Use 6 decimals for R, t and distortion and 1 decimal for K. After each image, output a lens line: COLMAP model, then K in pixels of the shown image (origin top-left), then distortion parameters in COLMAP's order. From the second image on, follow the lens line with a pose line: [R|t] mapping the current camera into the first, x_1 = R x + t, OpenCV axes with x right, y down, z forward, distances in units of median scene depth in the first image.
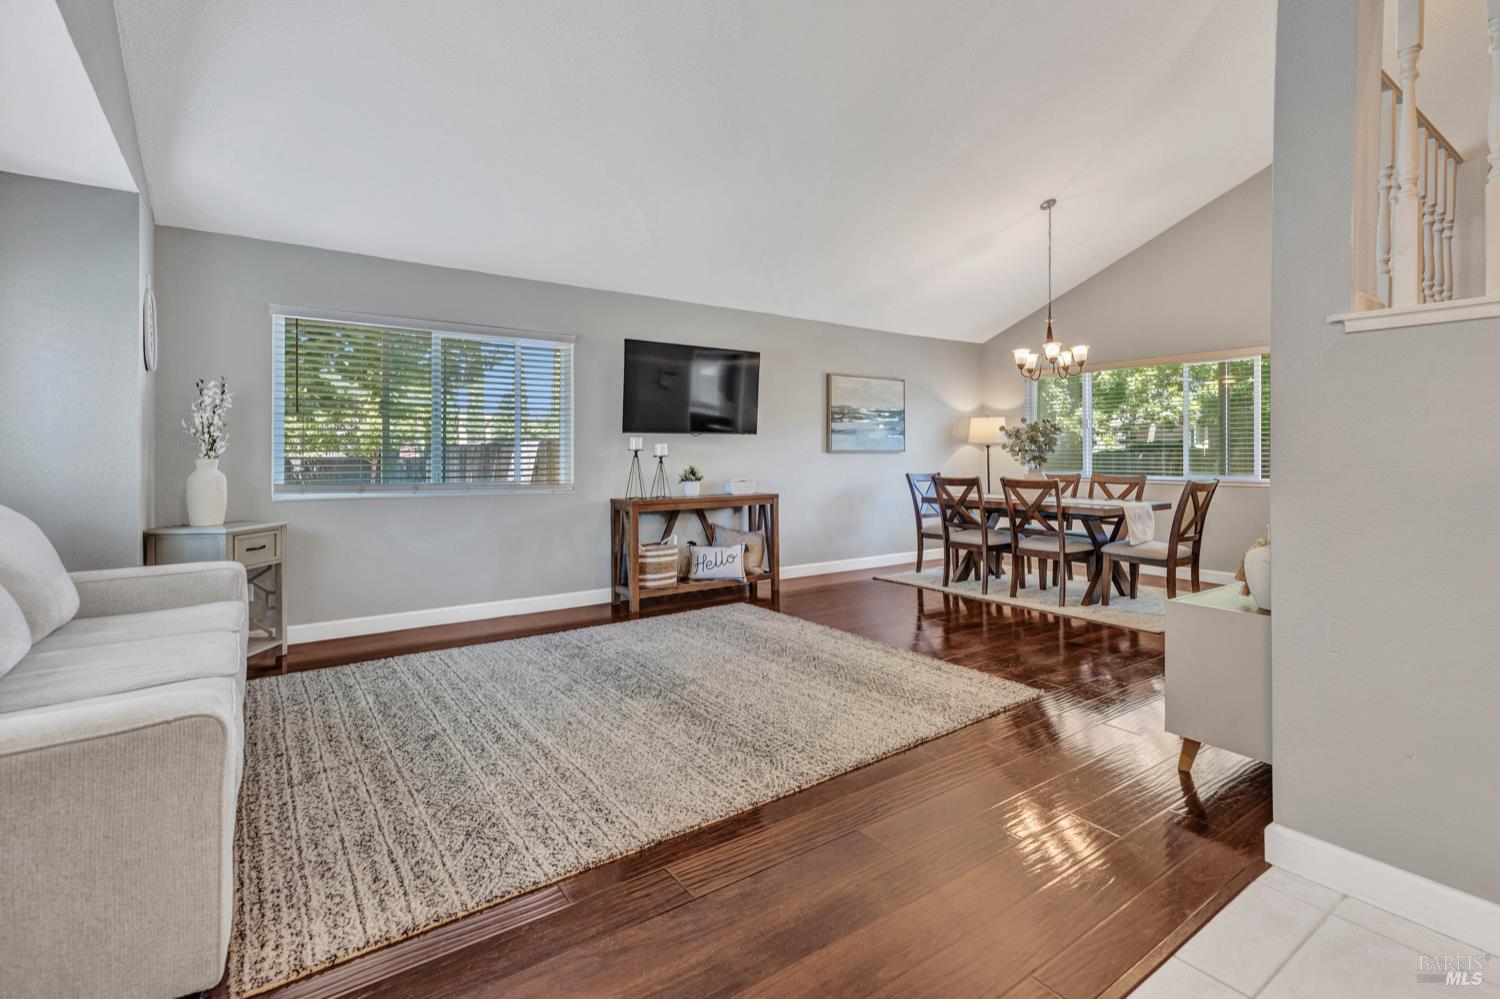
lens RADIAL K [[676.3, 0, 780.1], [0, 676.3, 451.5], [0, 0, 1]] dist [0.003273, 0.000058]
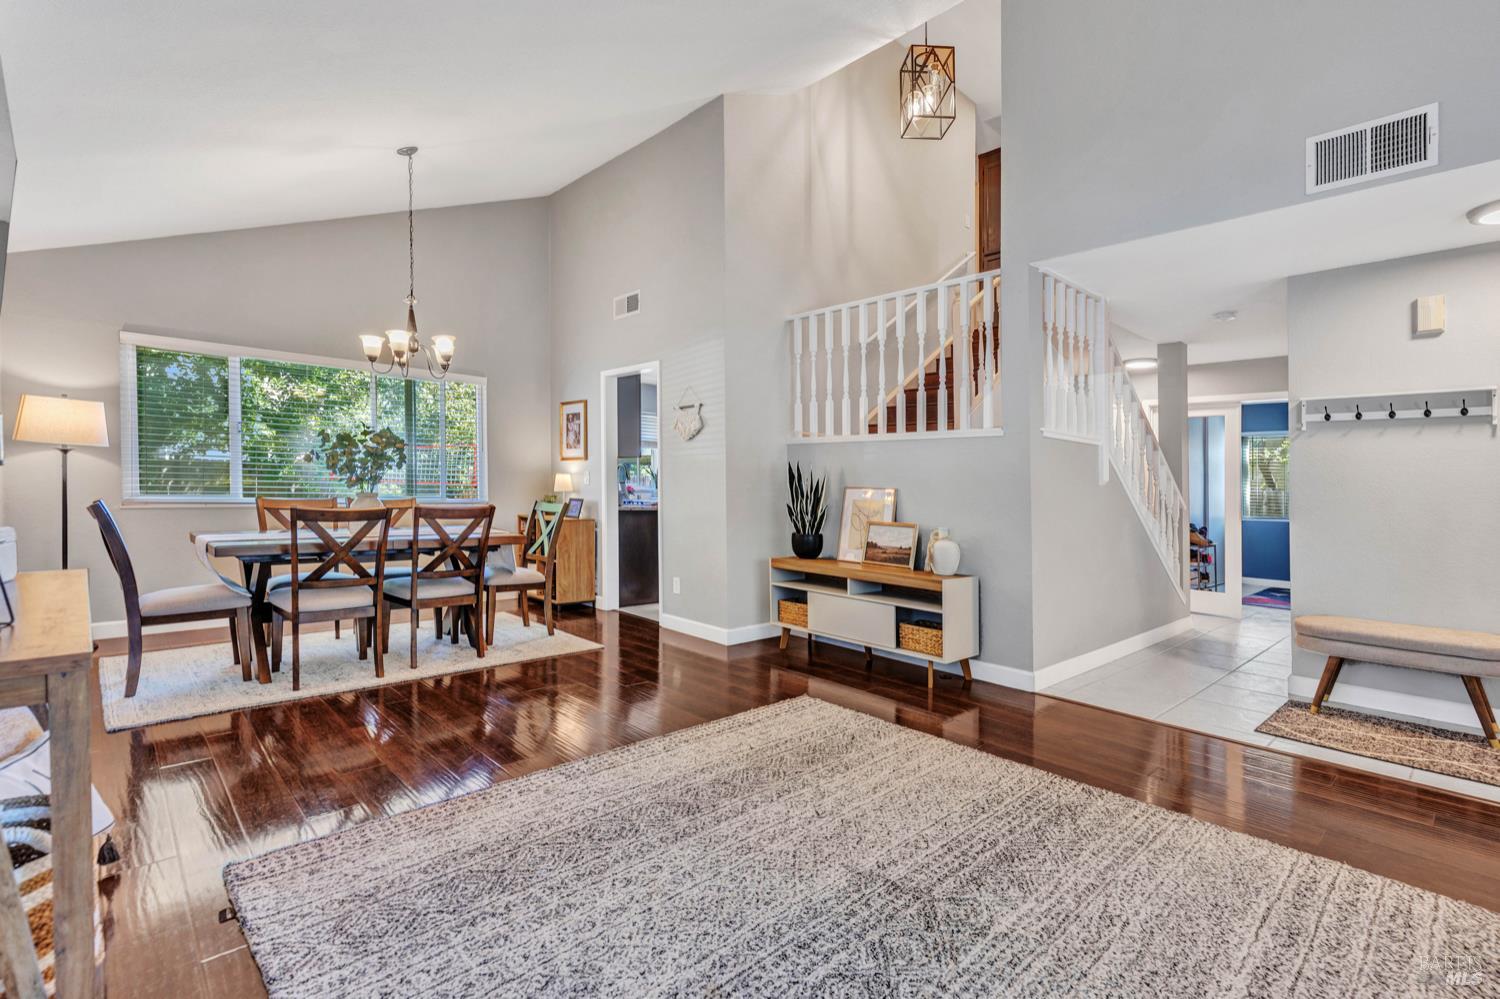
lens RADIAL K [[709.7, 0, 701.4], [0, 709.7, 484.9], [0, 0, 1]] dist [-0.003207, -0.000188]
pose [[-0.075178, -0.000924, 0.997170, -0.481340], [-0.028613, 0.999590, -0.001231, 0.007908], [-0.996759, -0.028625, -0.075174, 0.797480]]
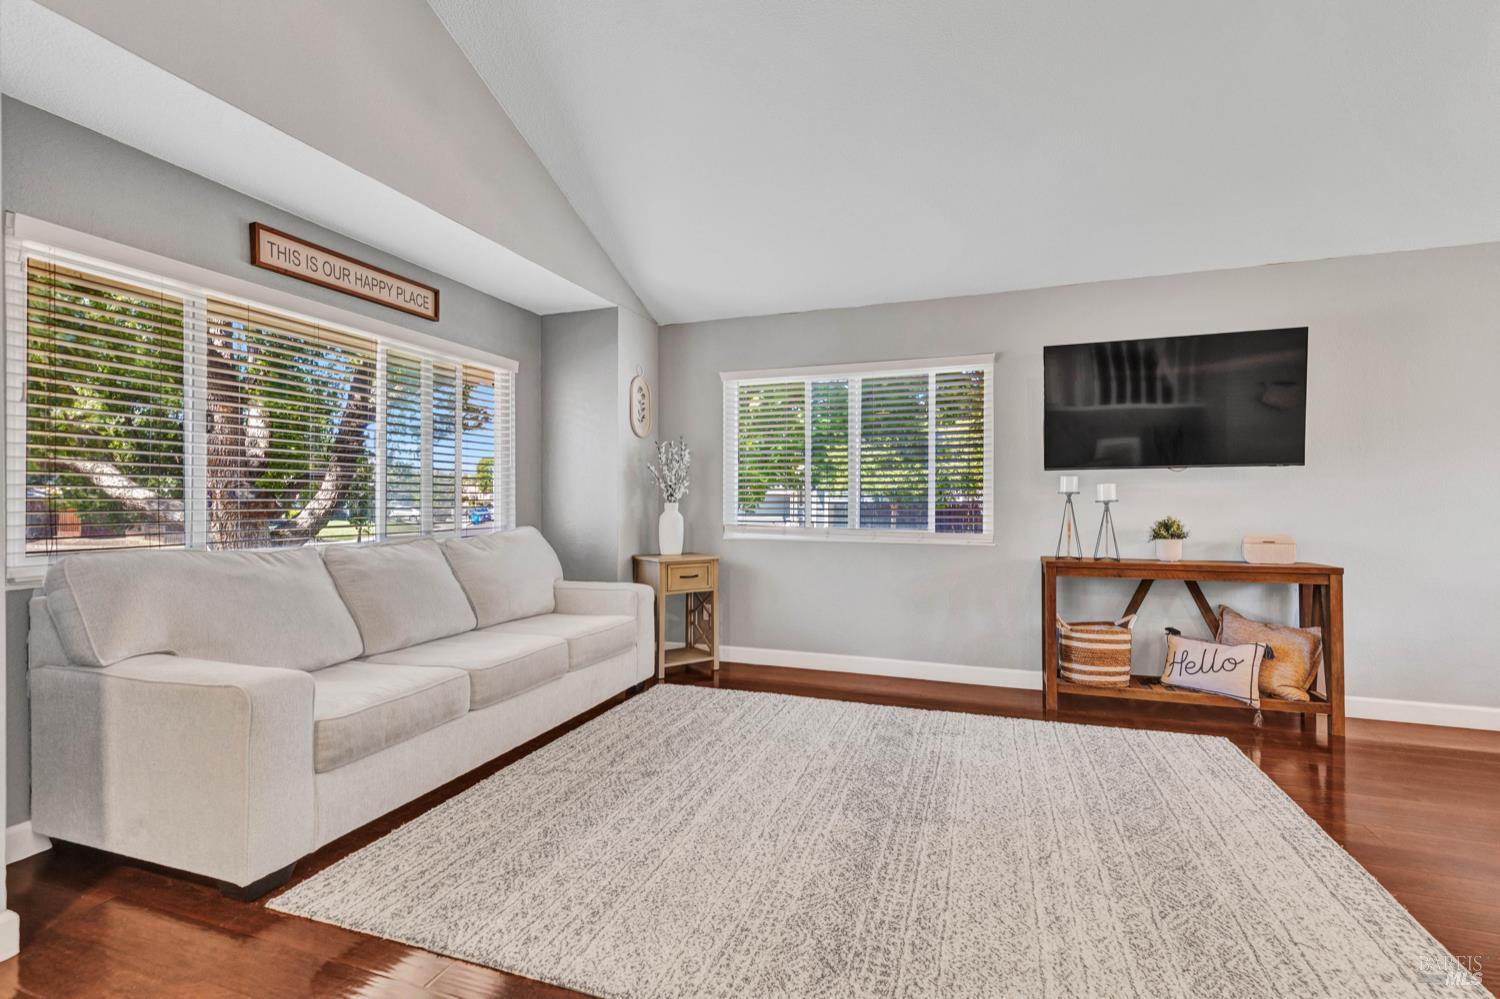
lens RADIAL K [[712.0, 0, 750.0], [0, 712.0, 499.5], [0, 0, 1]] dist [0.009136, -0.000169]
pose [[0.559024, 0.000633, -0.829151, 0.249867], [0.003062, 0.999991, 0.002828, 0.001596], [0.829146, -0.004120, 0.559018, 0.278894]]
